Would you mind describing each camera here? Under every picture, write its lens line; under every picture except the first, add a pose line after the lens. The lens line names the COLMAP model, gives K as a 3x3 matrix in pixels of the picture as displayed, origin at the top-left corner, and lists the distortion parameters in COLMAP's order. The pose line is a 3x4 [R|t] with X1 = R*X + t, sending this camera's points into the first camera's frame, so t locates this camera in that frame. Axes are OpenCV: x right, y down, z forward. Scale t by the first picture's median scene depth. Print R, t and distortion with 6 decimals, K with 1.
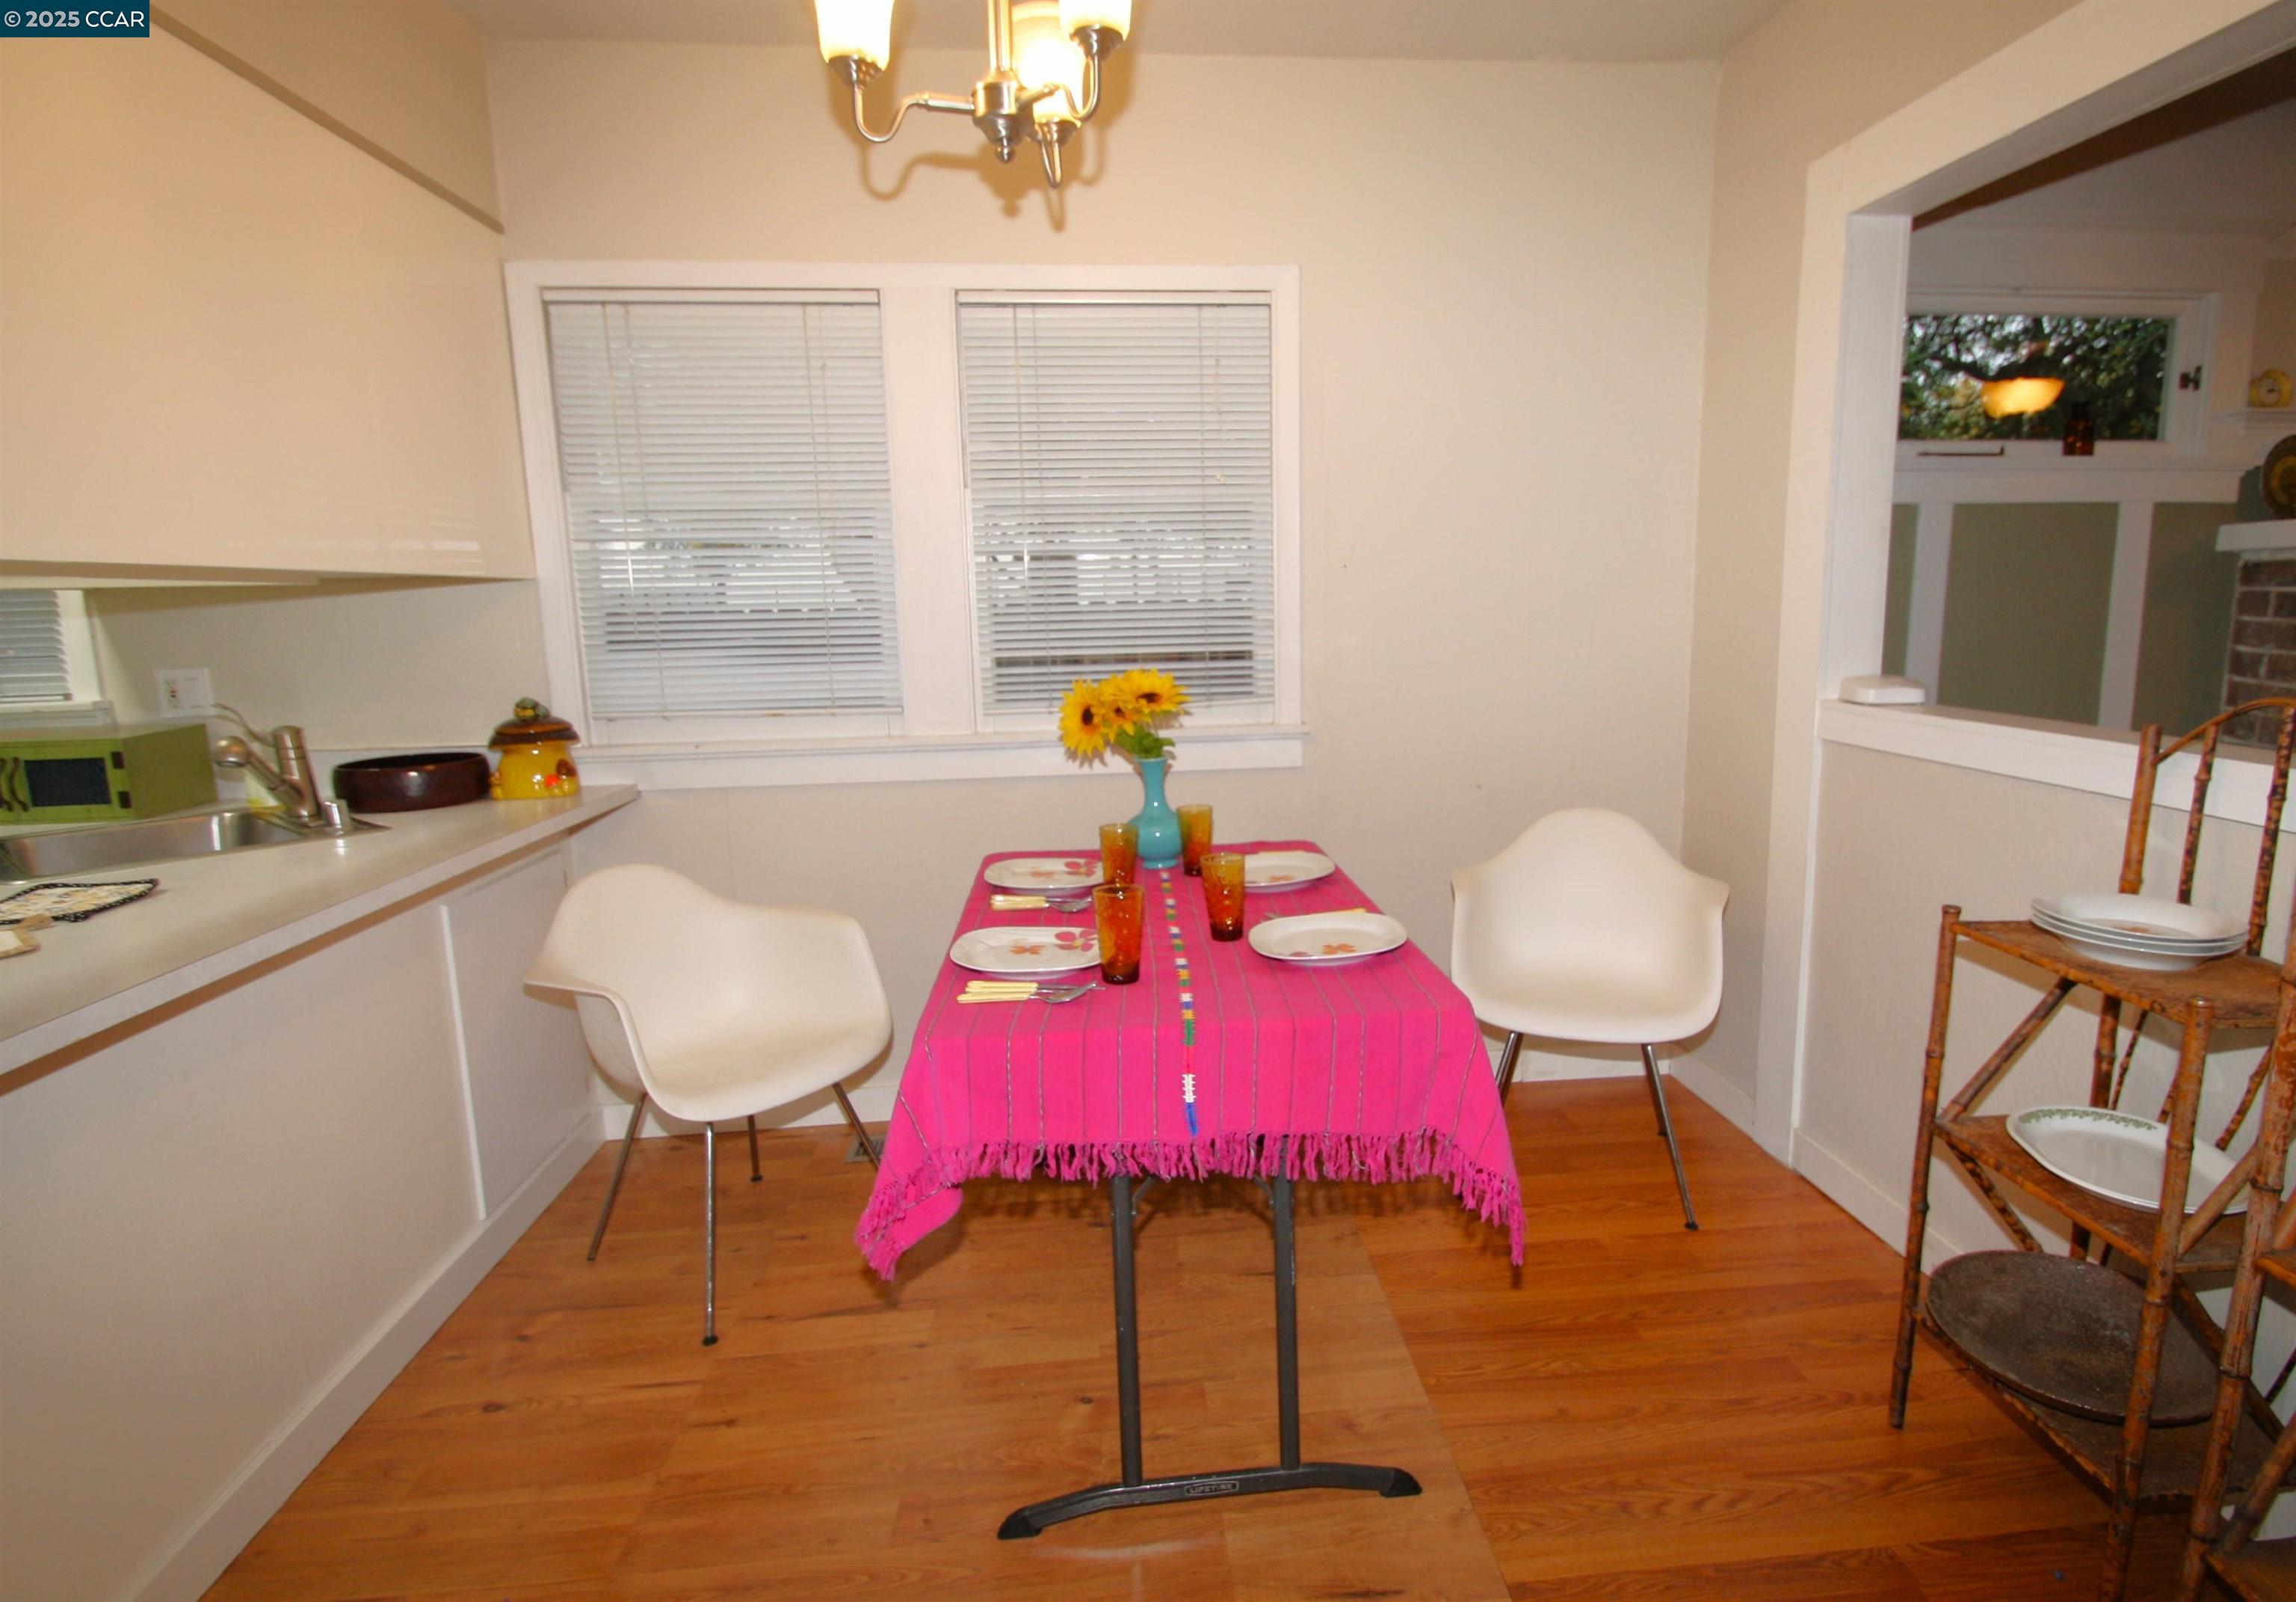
lens RADIAL K [[1208.5, 0, 1221.7], [0, 1208.5, 770.8], [0, 0, 1]] dist [-0.001559, -0.001835]
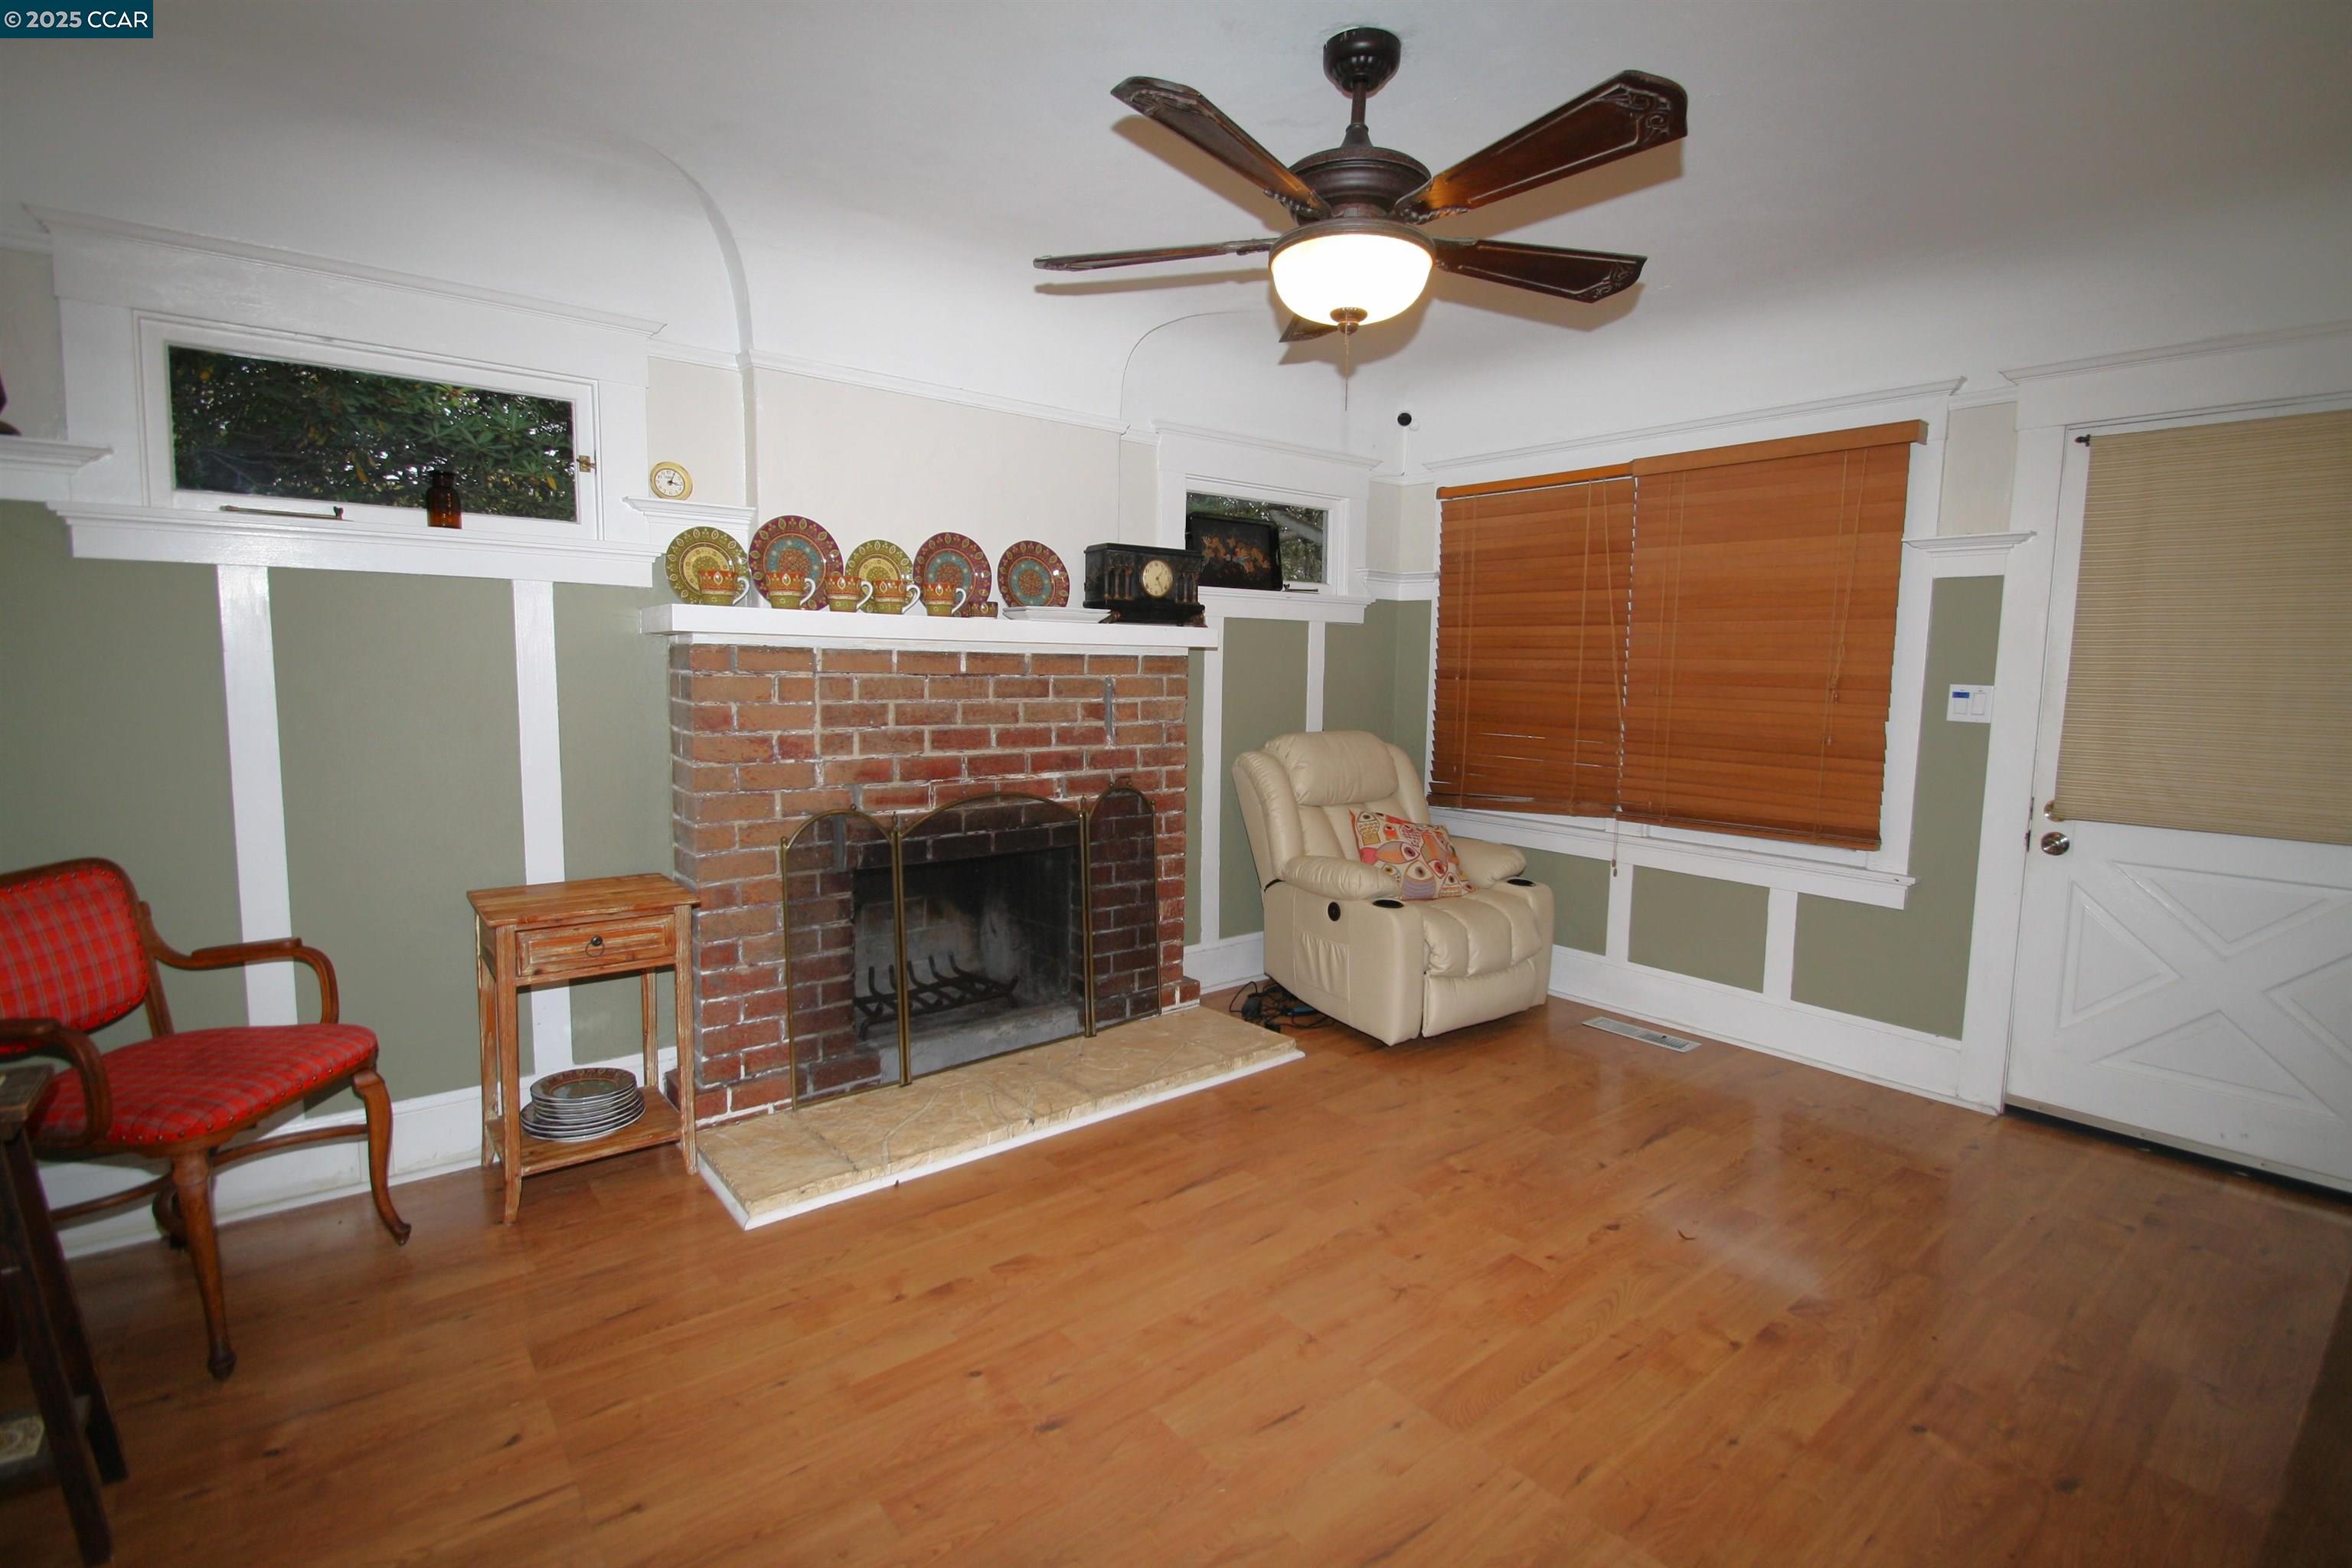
lens RADIAL K [[1108.9, 0, 1186.7], [0, 1108.9, 770.8], [0, 0, 1]] dist [-0.002906, -0.000765]
pose [[0.834441, -0.025347, 0.550514, 0.879691], [0.053918, 0.997904, -0.035781, -0.009824], [-0.548453, 0.059540, 0.834059, -0.038409]]
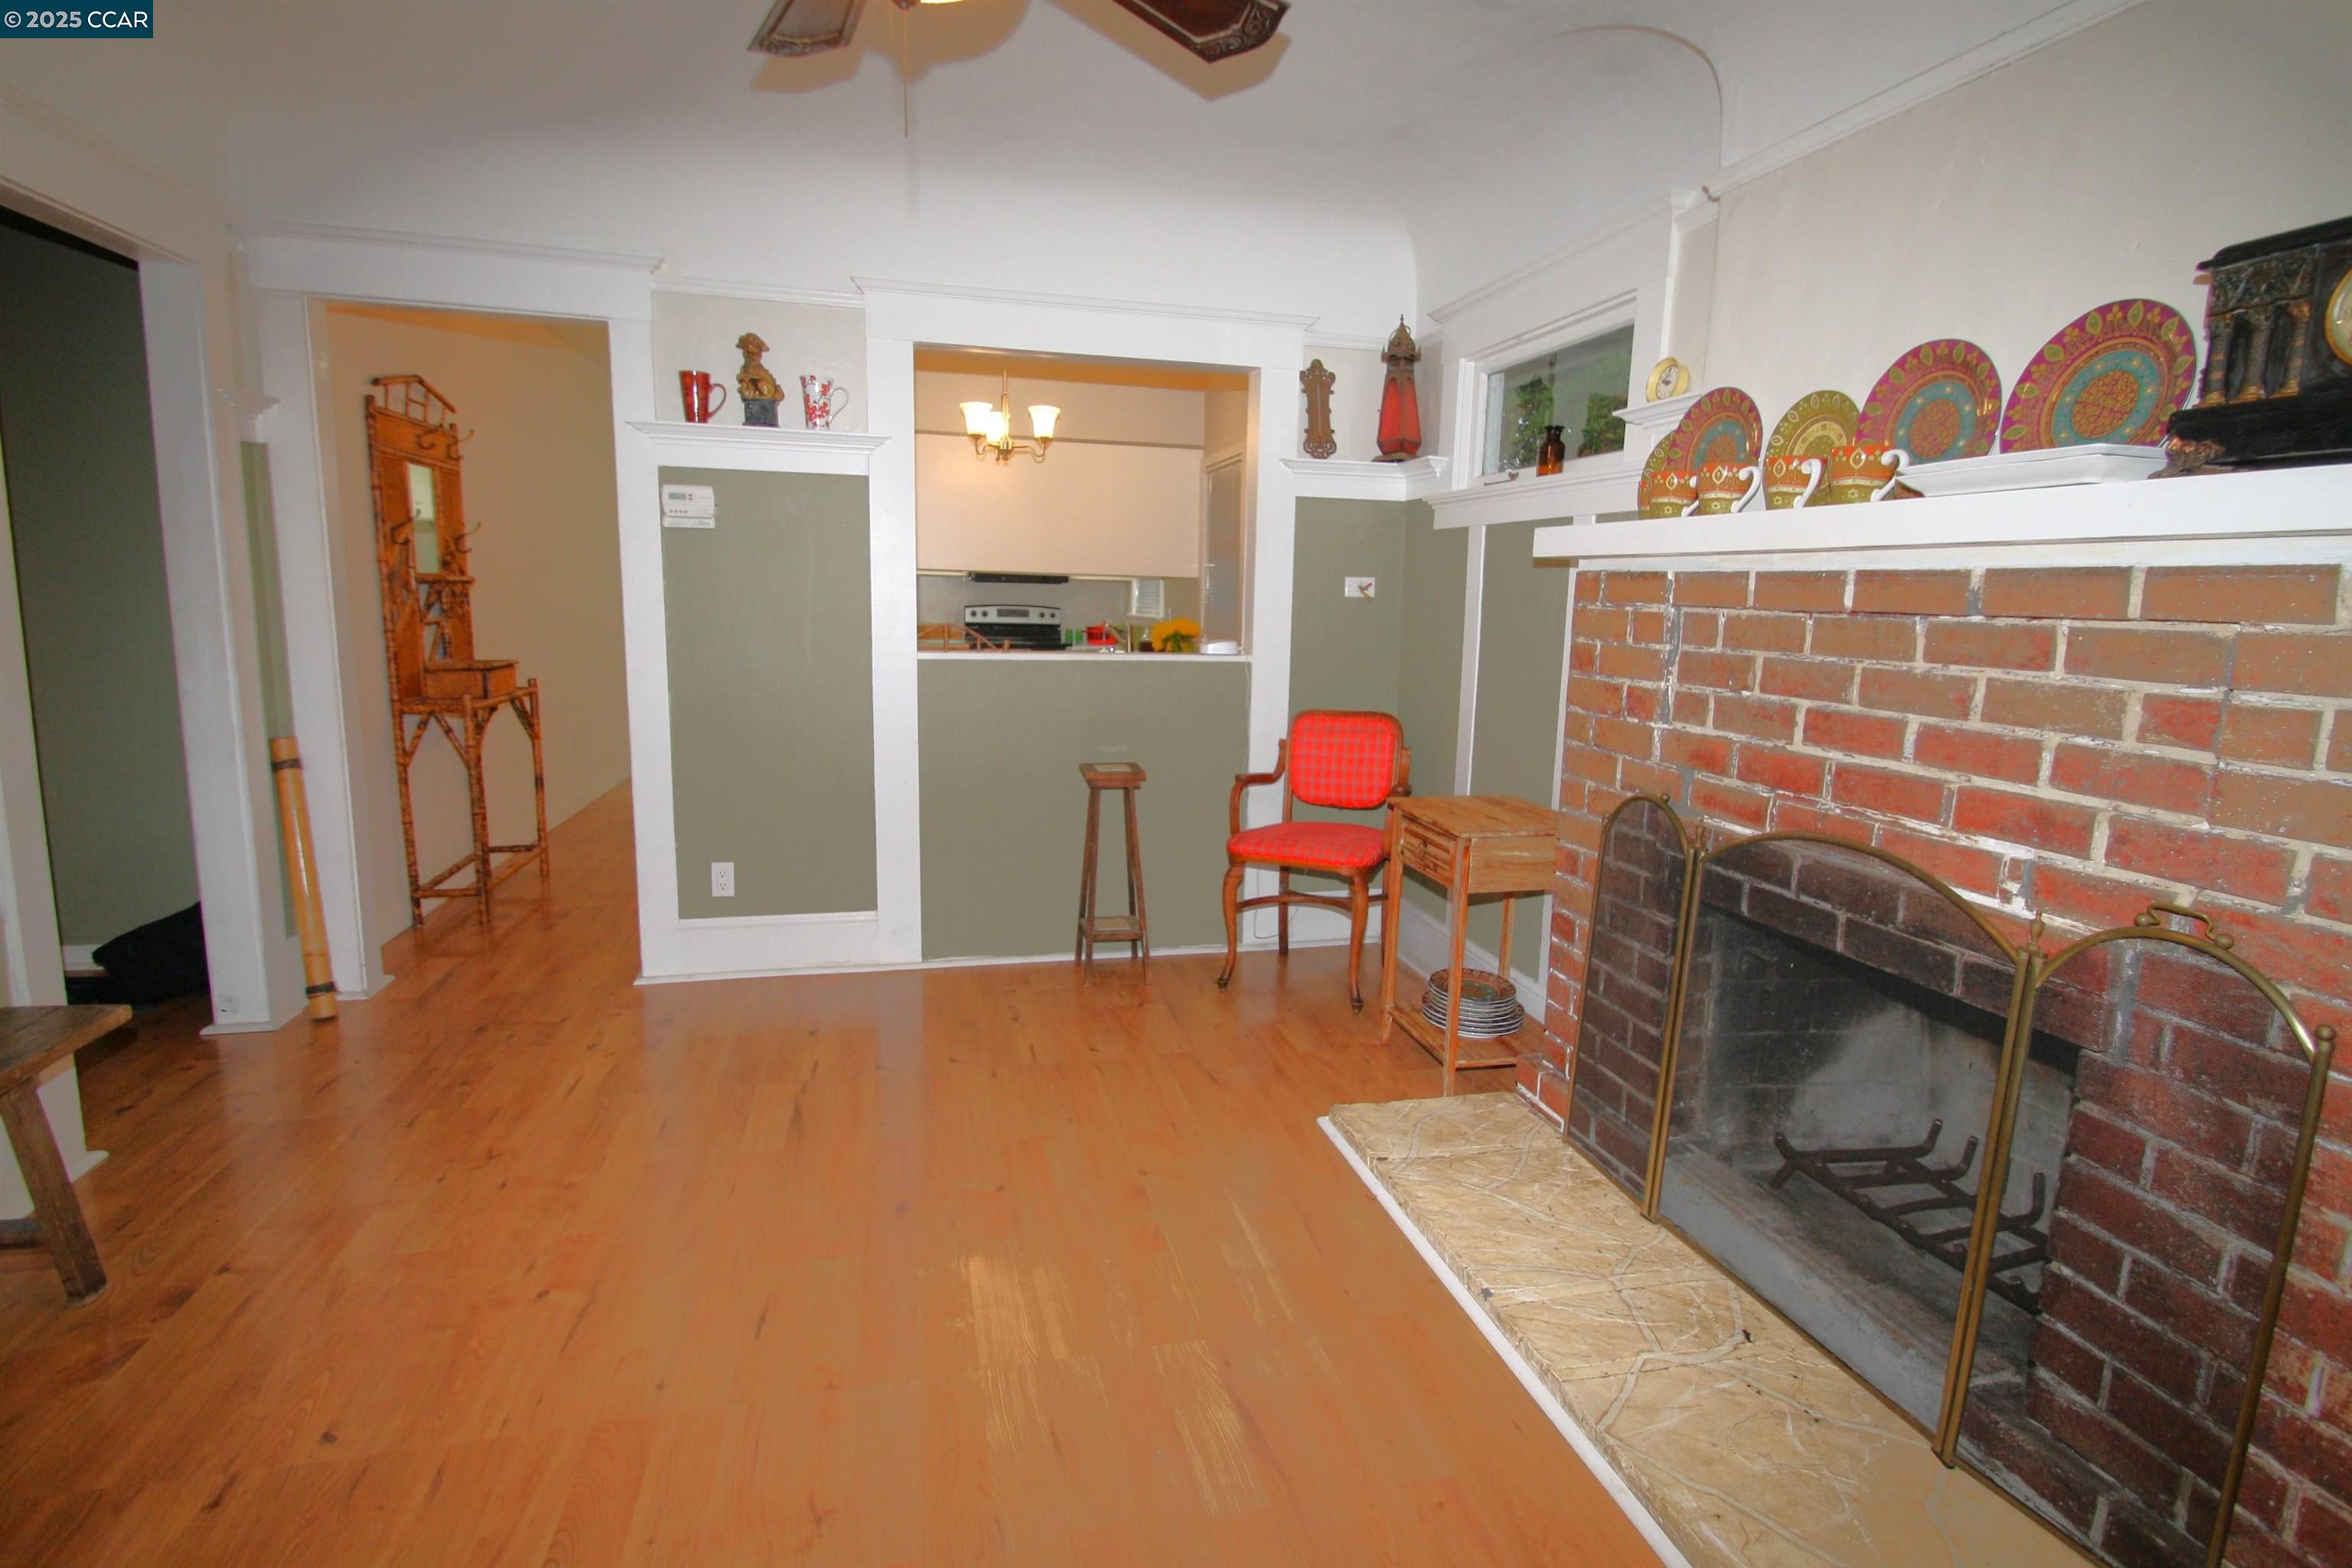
lens RADIAL K [[1141.6, 0, 1176.5], [0, 1141.6, 768.3], [0, 0, 1]] dist [0.020222, -0.020608]
pose [[0.124635, 0.169931, -0.977543, 2.101657], [-0.176346, 0.973333, 0.146716, -0.122185], [0.976406, 0.154100, 0.151278, 0.697321]]
